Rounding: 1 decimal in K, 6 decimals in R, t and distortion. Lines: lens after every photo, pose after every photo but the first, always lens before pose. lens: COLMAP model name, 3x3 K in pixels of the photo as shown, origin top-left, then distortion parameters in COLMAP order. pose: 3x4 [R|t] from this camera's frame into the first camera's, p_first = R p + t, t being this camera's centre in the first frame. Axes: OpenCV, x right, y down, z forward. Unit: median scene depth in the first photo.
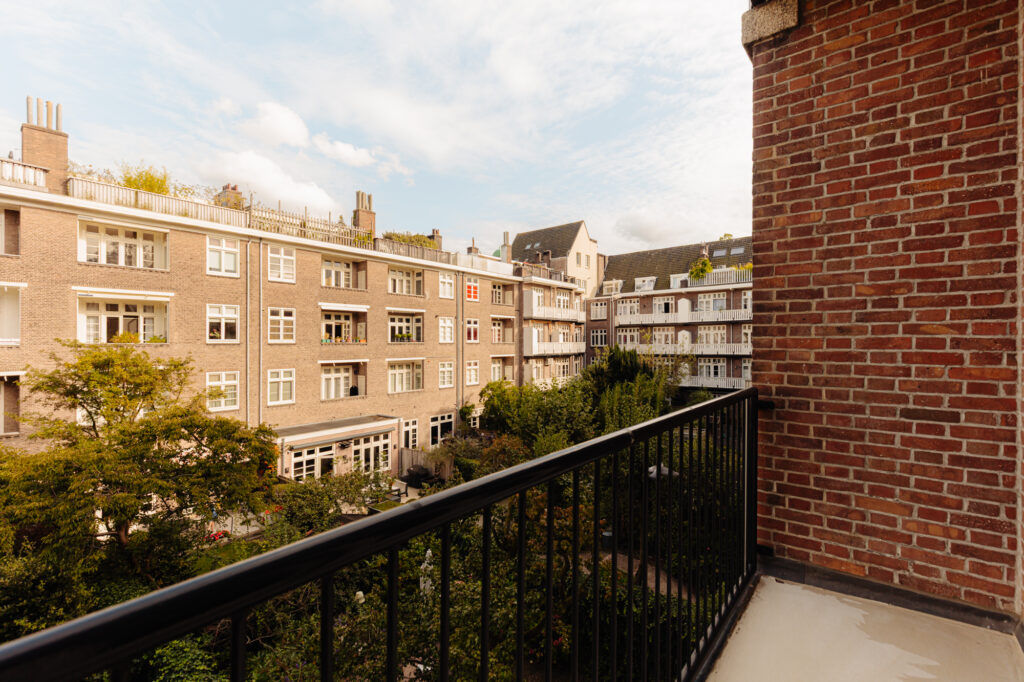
lens RADIAL K [[461.7, 0, 512.0], [0, 461.7, 341.0], [0, 0, 1]] dist [-0.000091, -0.000064]
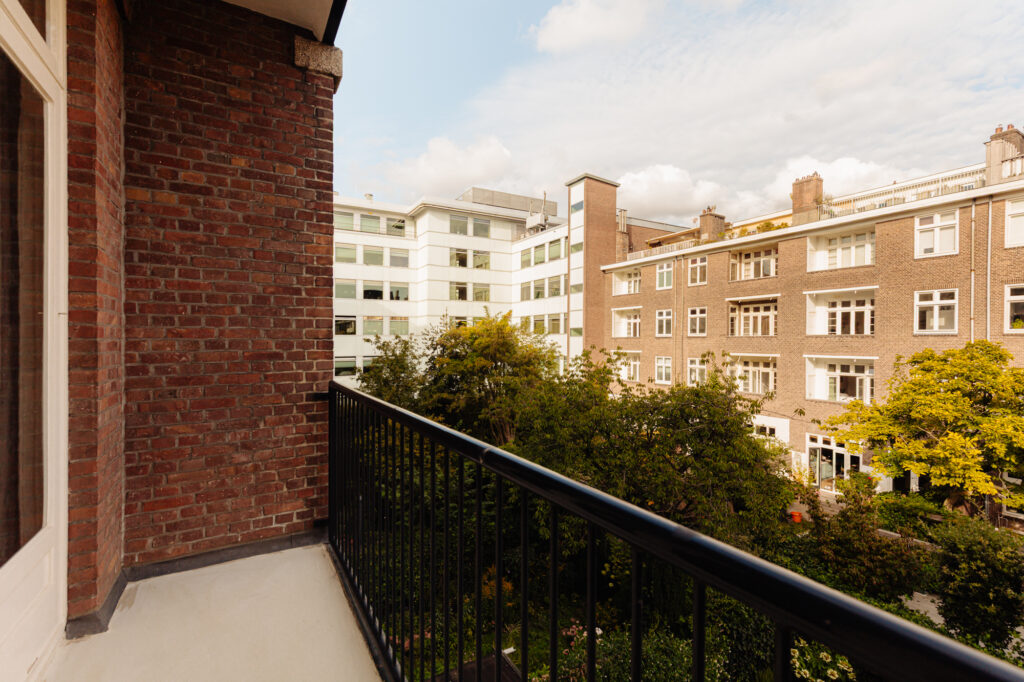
lens RADIAL K [[461.7, 0, 512.0], [0, 461.7, 341.0], [0, 0, 1]] dist [-0.000091, -0.000064]
pose [[-0.355389, 0.011279, -0.934651, 0.798142], [0.011828, 0.999901, 0.007569, 0.001926], [0.934644, -0.008365, -0.355487, 0.975183]]
